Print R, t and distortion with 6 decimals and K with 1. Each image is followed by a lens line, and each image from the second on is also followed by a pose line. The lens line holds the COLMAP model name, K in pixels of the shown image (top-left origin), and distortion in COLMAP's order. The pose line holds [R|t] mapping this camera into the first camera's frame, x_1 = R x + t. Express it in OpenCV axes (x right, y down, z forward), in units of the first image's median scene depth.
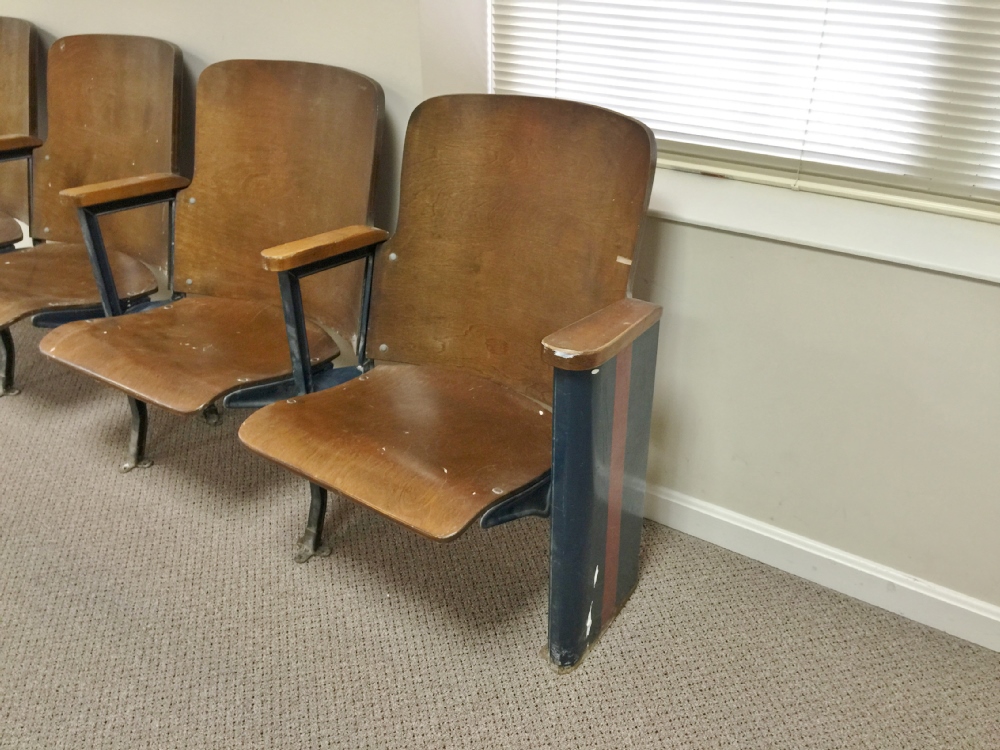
lens RADIAL K [[839.3, 0, 498.1], [0, 839.3, 373.3], [0, 0, 1]] dist [0.050080, -0.089659]
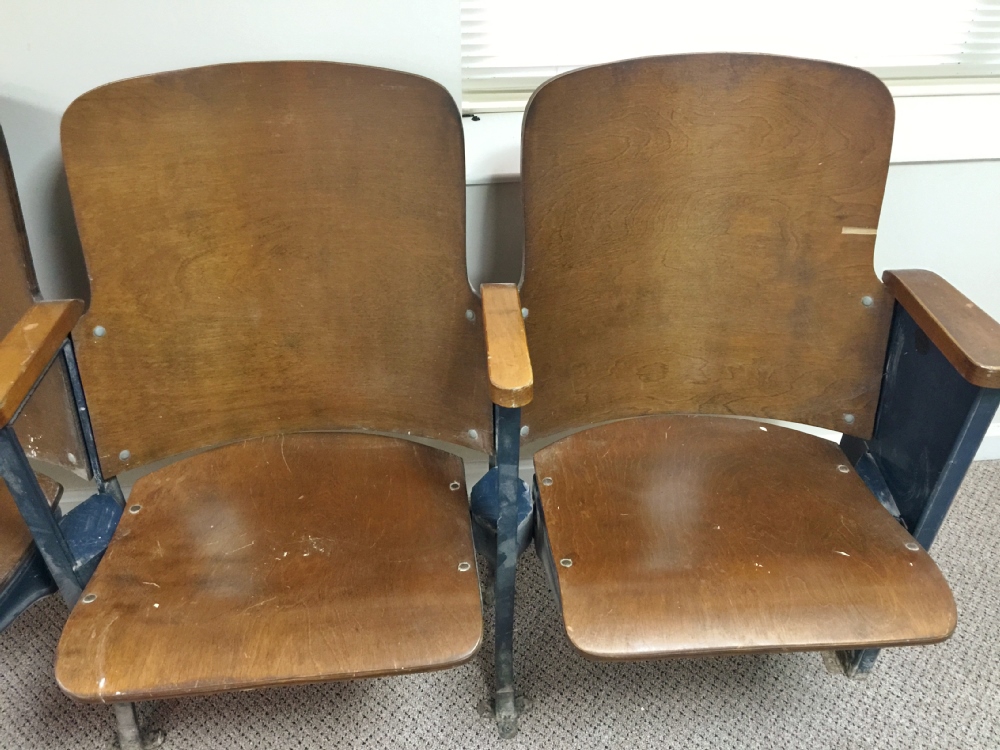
lens RADIAL K [[839.3, 0, 495.5], [0, 839.3, 377.0], [0, 0, 1]] dist [0.050080, -0.089659]
pose [[0.782770, -0.380752, 0.492238, -0.492051], [0.310041, 0.924435, 0.222026, -0.241187], [-0.539579, -0.021182, 0.841669, 0.379726]]
